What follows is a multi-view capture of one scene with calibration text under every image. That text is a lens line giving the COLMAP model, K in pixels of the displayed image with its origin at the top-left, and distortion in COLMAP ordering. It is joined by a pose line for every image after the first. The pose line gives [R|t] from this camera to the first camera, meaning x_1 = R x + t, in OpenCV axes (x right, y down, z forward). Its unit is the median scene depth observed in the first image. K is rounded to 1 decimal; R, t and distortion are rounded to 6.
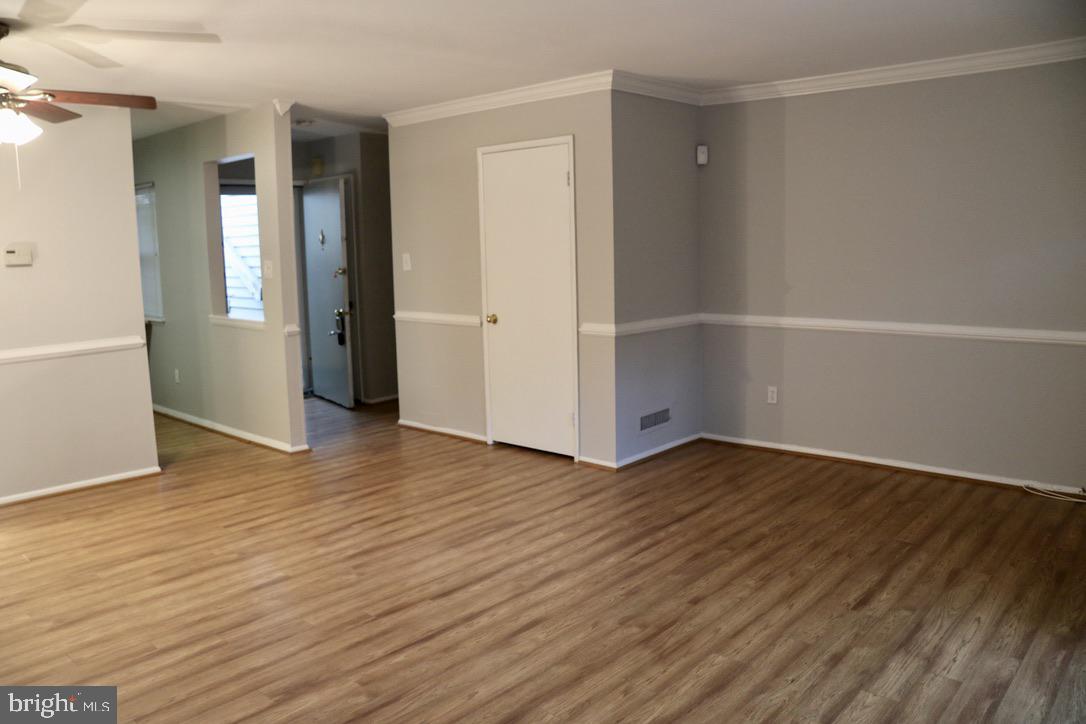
lens RADIAL K [[823.8, 0, 531.4], [0, 823.8, 360.7], [0, 0, 1]] dist [-0.178720, 0.111838]
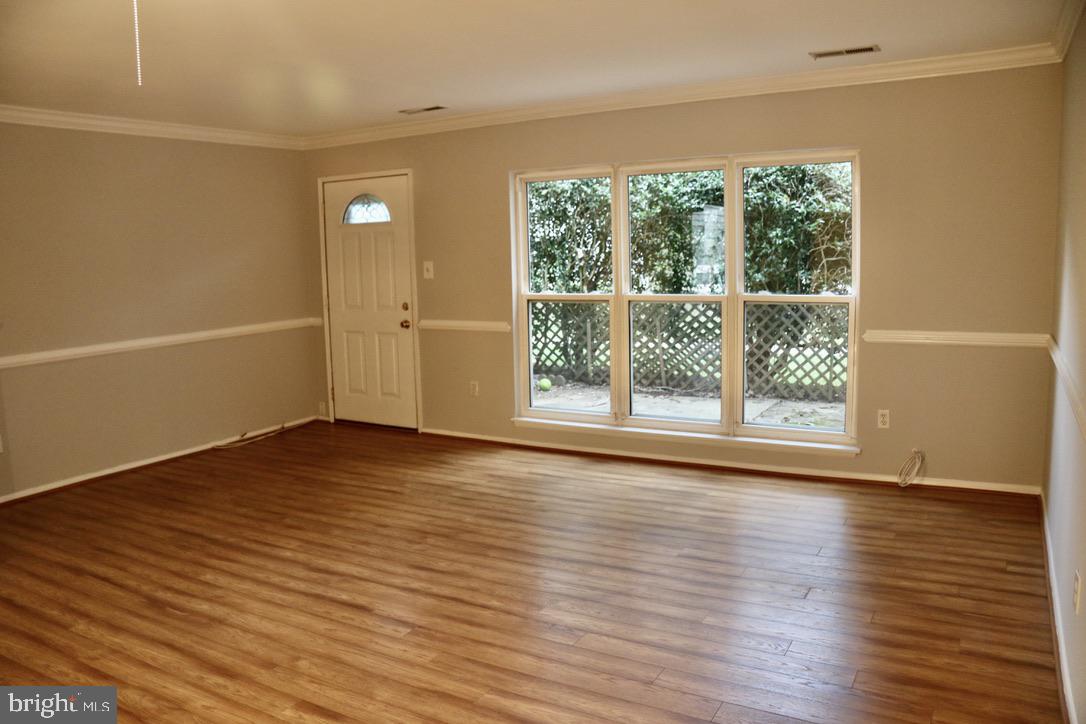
lens RADIAL K [[823.8, 0, 531.4], [0, 823.8, 360.7], [0, 0, 1]] dist [-0.178720, 0.111838]
pose [[-0.202808, -0.102233, 0.973867, -1.065384], [0.173803, 0.974986, 0.138545, -0.105968], [-0.963671, 0.197360, -0.179967, 0.899092]]
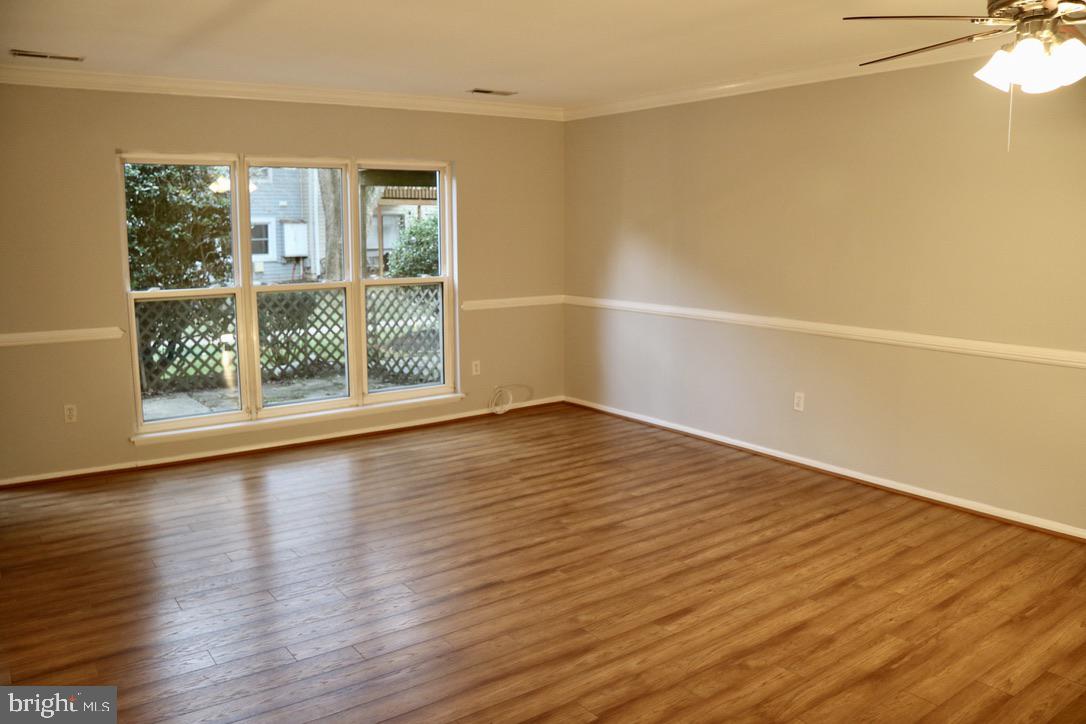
lens RADIAL K [[823.8, 0, 531.4], [0, 823.8, 360.7], [0, 0, 1]] dist [-0.178720, 0.111838]
pose [[-0.978094, -0.006975, 0.208049, -0.362425], [0.054781, 0.955585, 0.289580, -0.266549], [-0.200828, 0.294633, -0.934269, 1.824360]]
